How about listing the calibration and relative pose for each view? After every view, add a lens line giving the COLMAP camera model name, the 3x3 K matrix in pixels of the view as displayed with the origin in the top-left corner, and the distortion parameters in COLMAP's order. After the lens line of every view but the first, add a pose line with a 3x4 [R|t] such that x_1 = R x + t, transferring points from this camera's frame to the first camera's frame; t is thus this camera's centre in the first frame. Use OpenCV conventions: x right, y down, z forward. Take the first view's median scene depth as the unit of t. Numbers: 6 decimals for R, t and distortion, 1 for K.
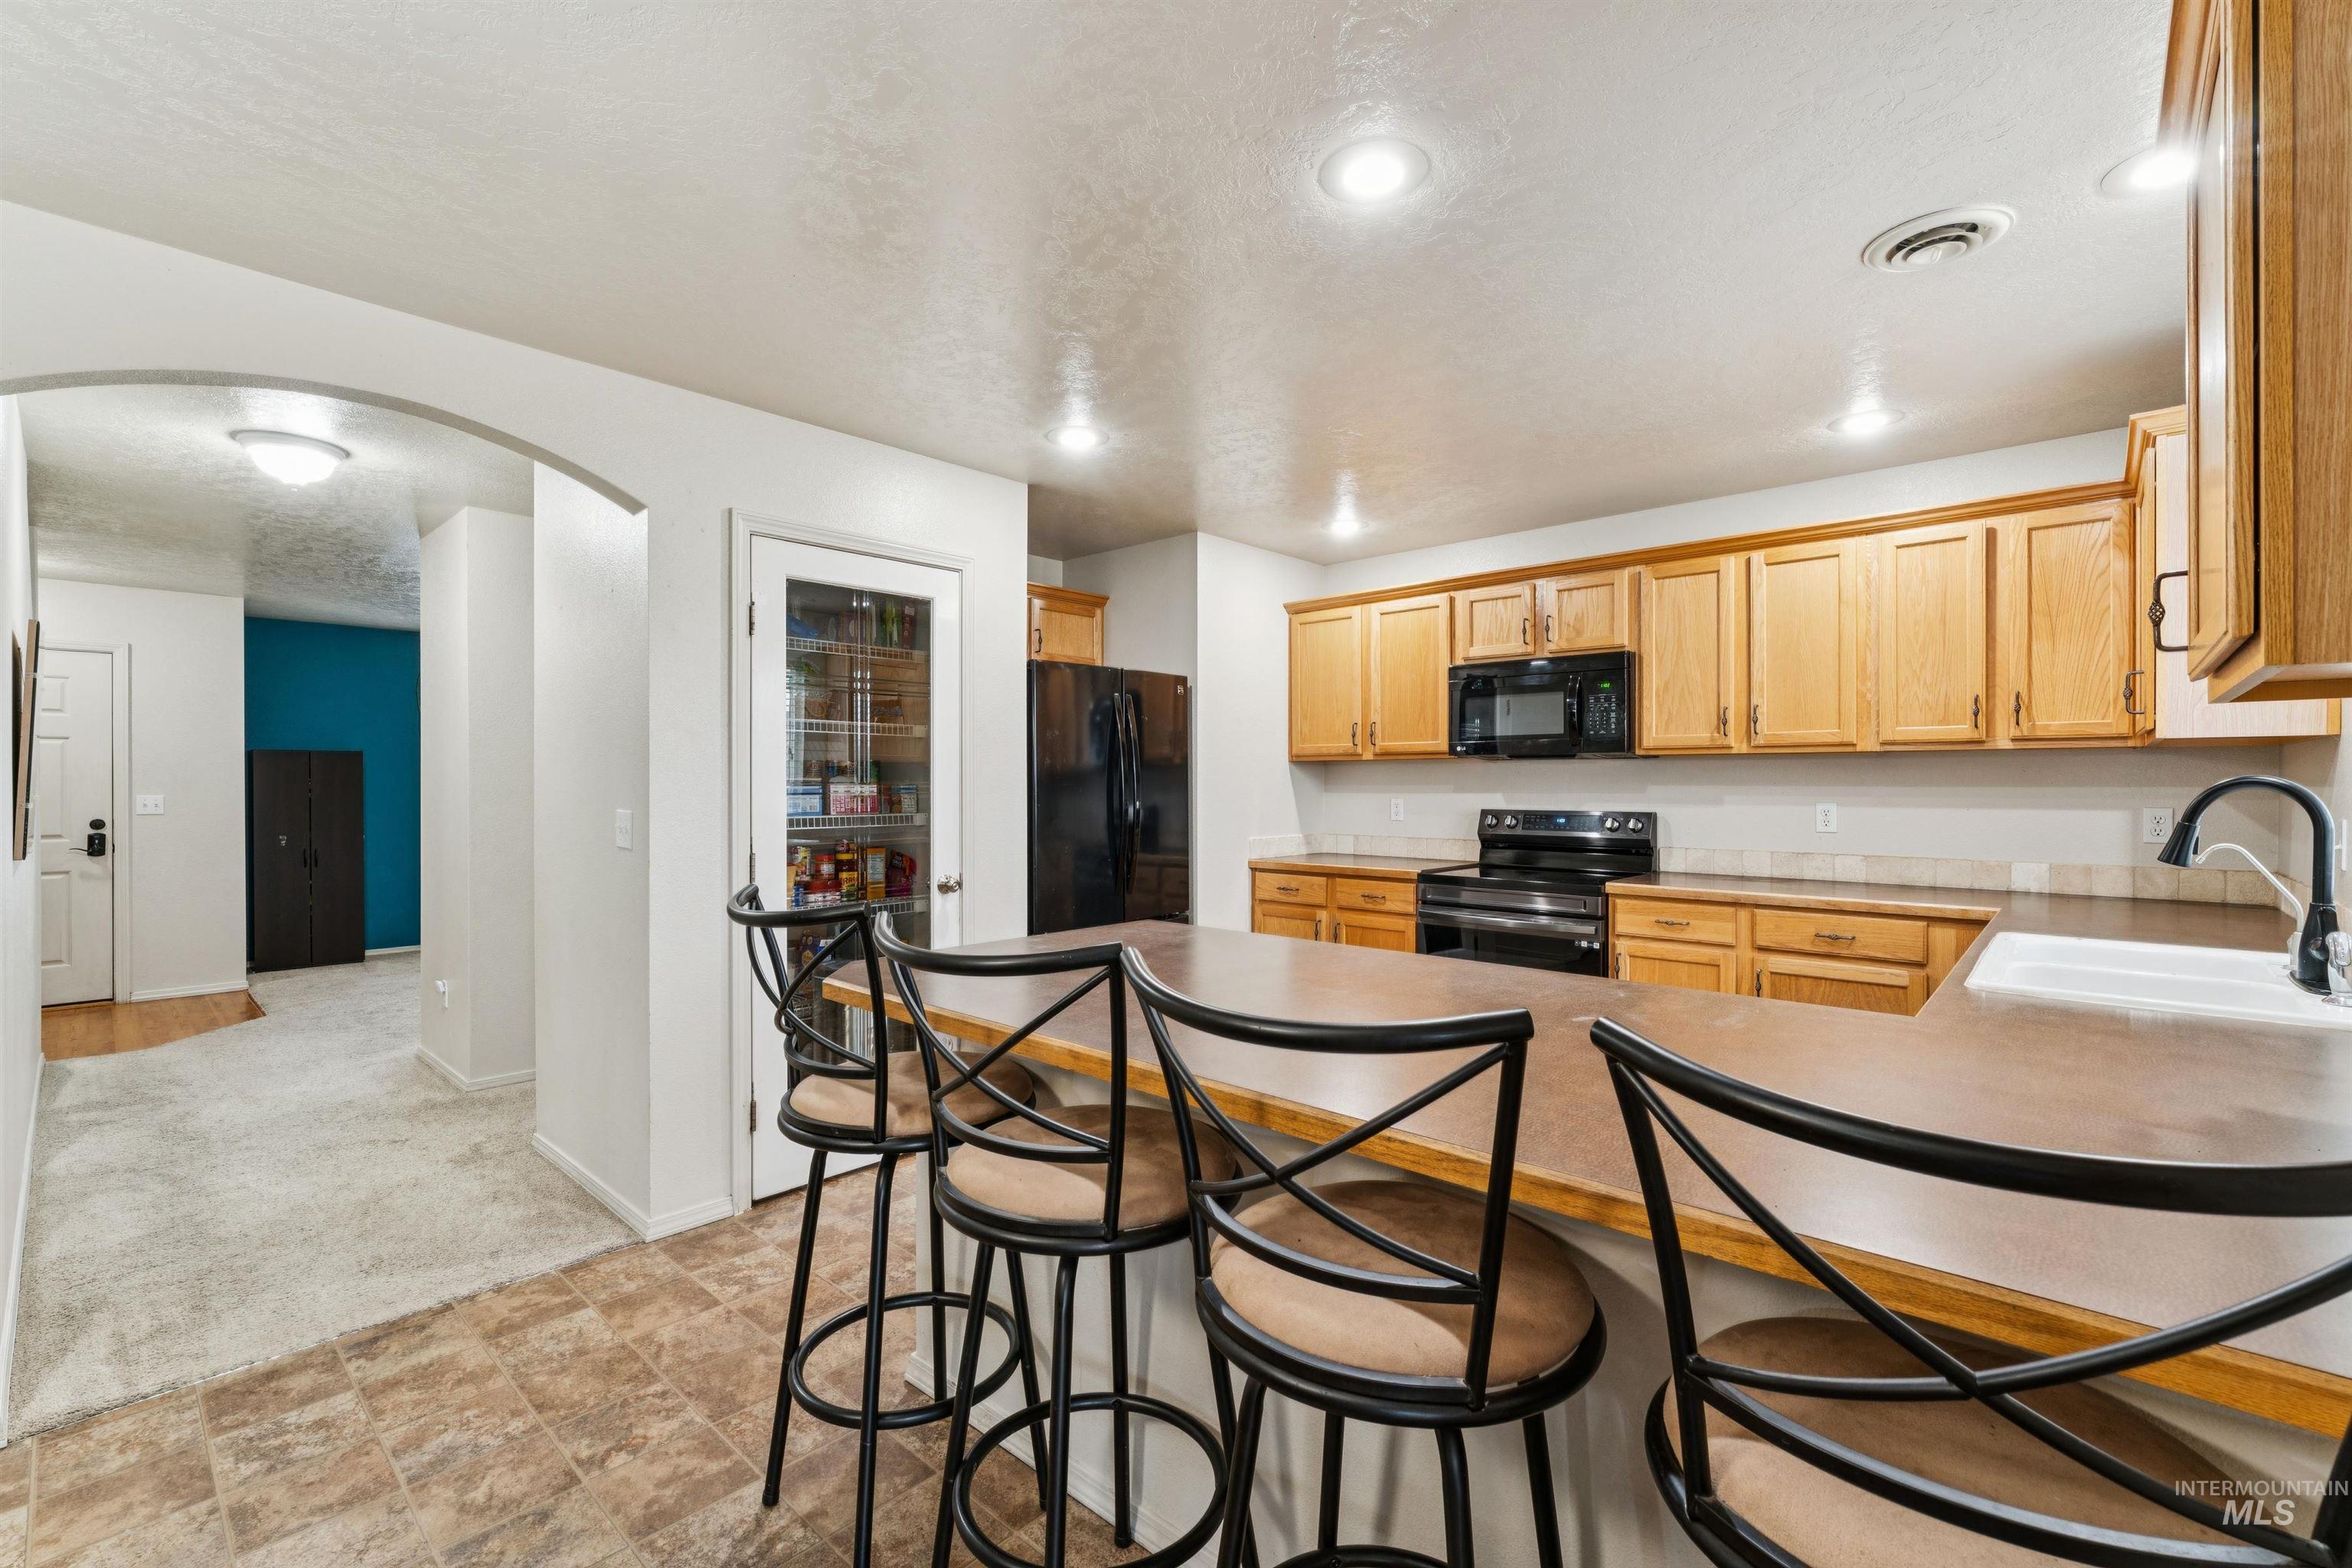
lens RADIAL K [[1015.5, 0, 1181.6], [0, 1015.5, 772.6], [0, 0, 1]] dist [-0.004540, 0.001110]
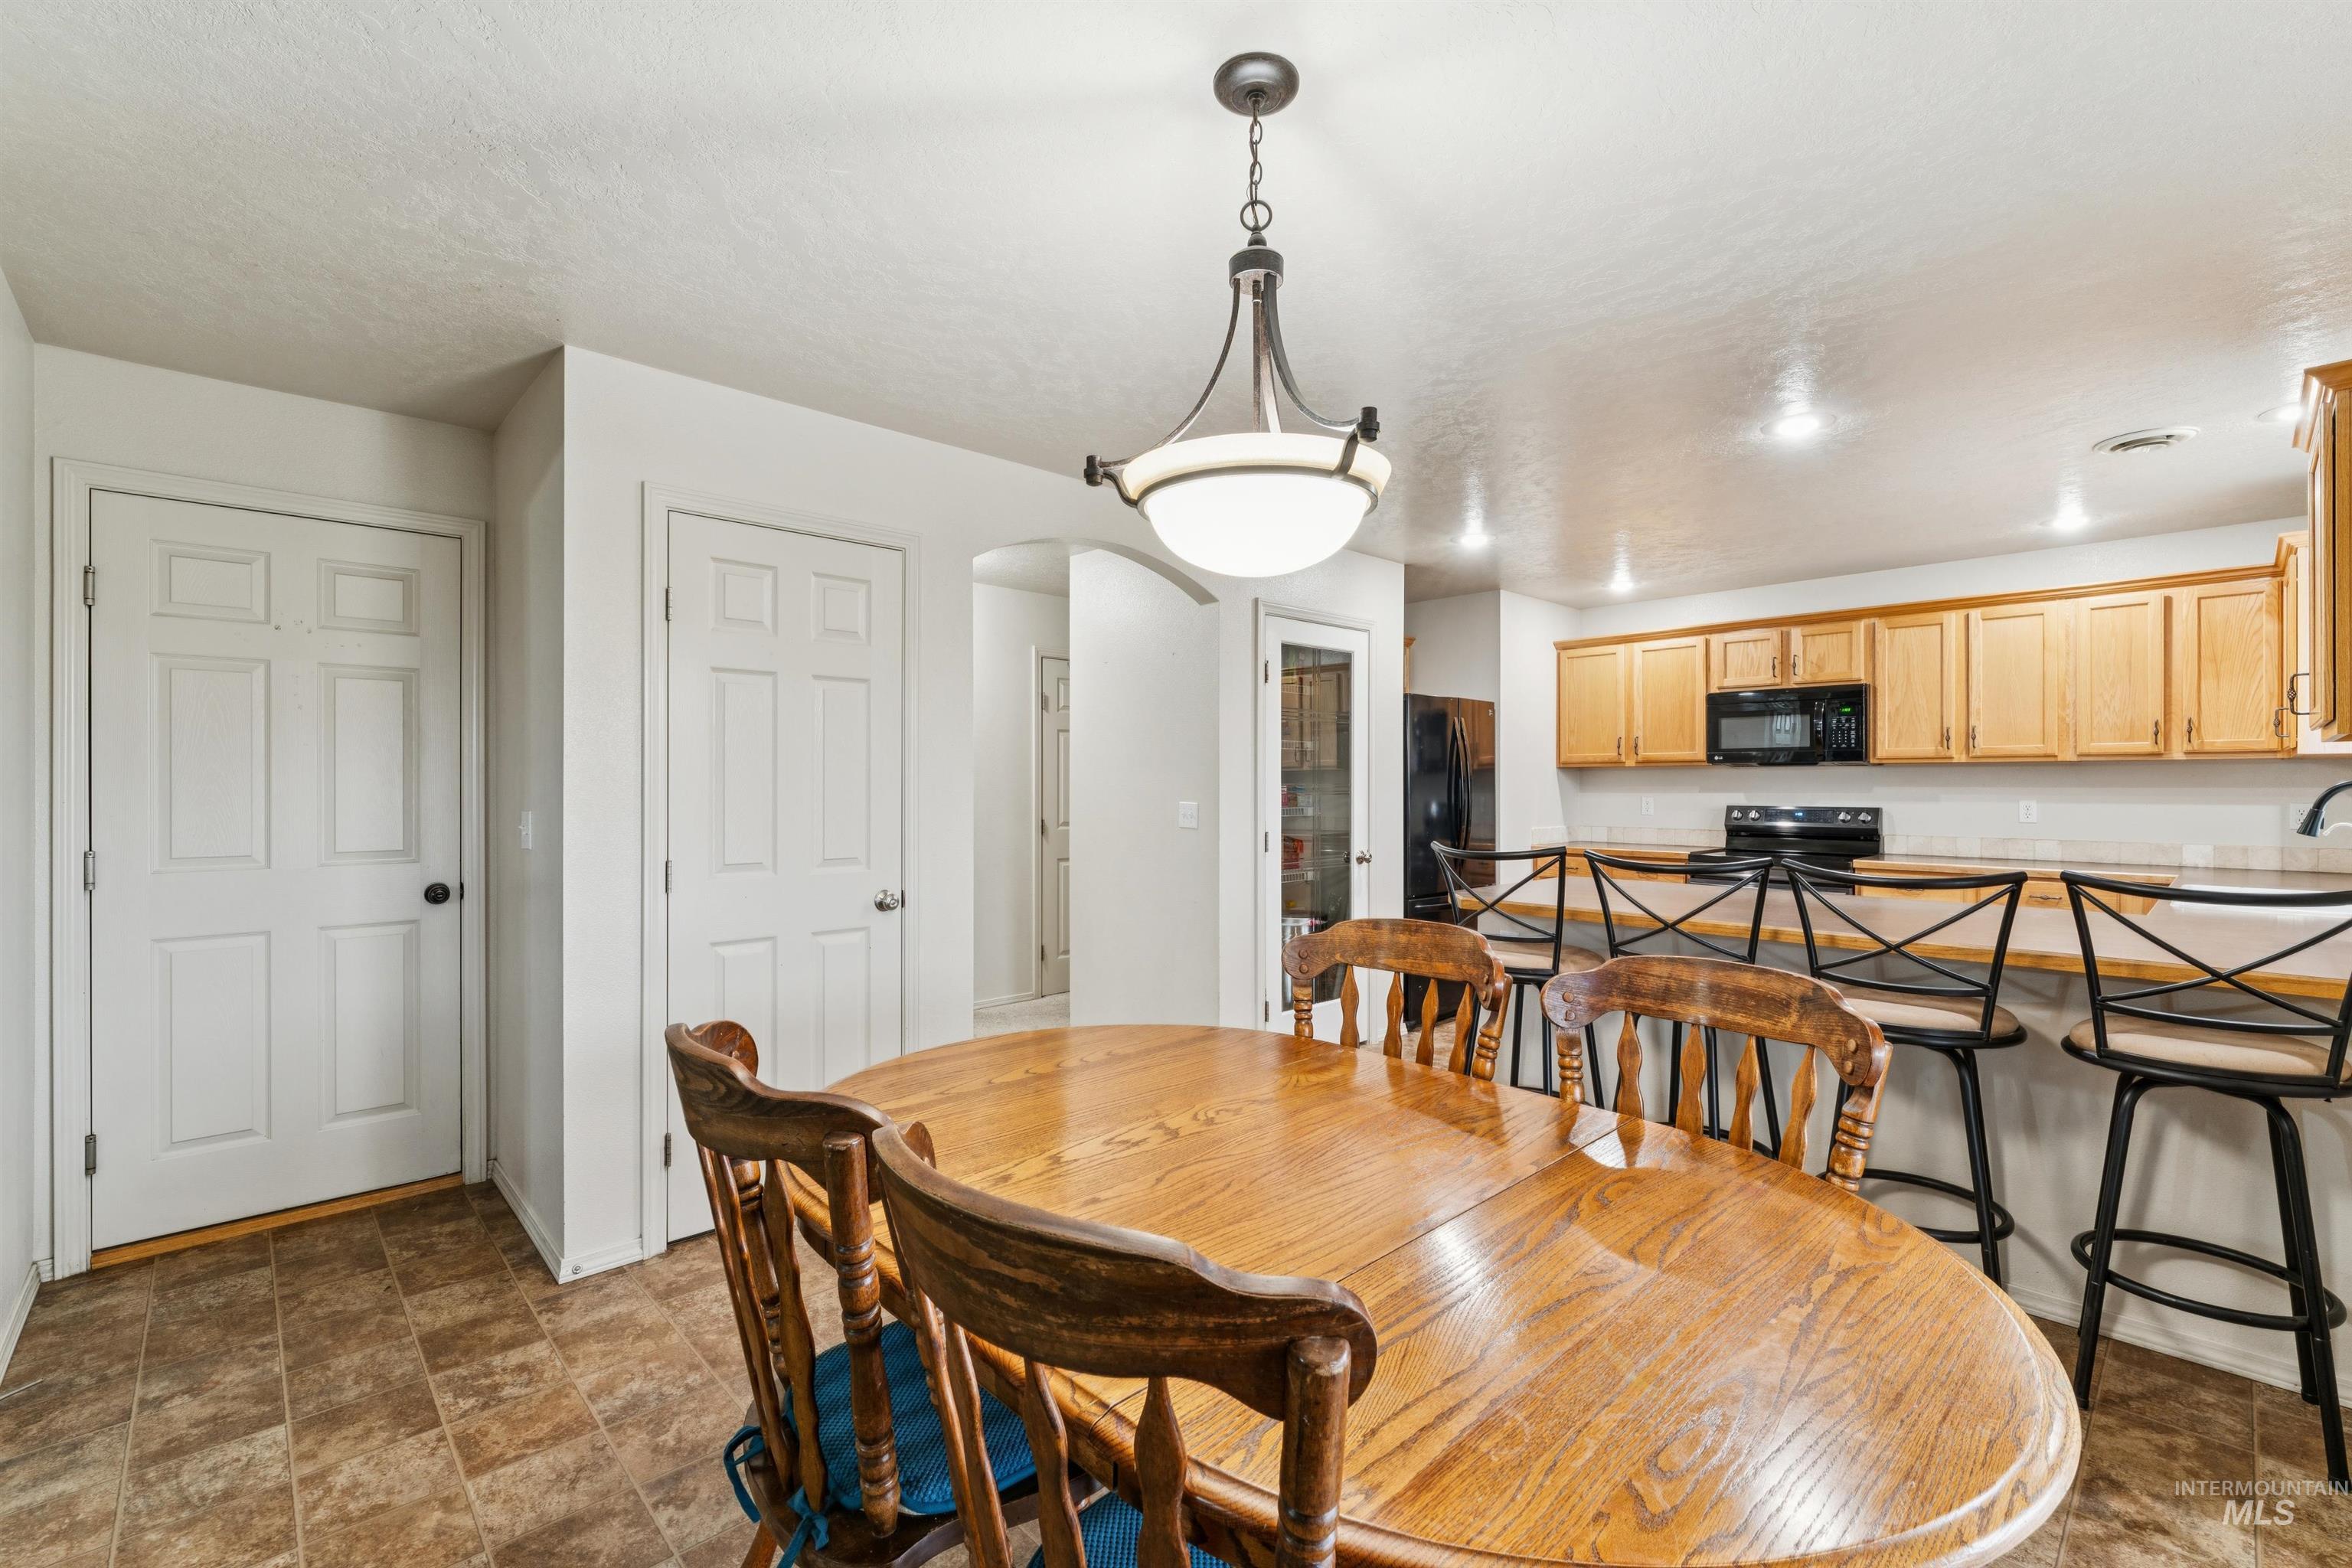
lens RADIAL K [[1015.5, 0, 1189.5], [0, 1015.5, 768.5], [0, 0, 1]] dist [-0.004540, 0.001110]
pose [[0.997552, -0.000203, -0.069929, -0.302181], [-0.000353, 0.999968, -0.007951, -0.000127], [0.069928, 0.007956, 0.997520, -0.323177]]
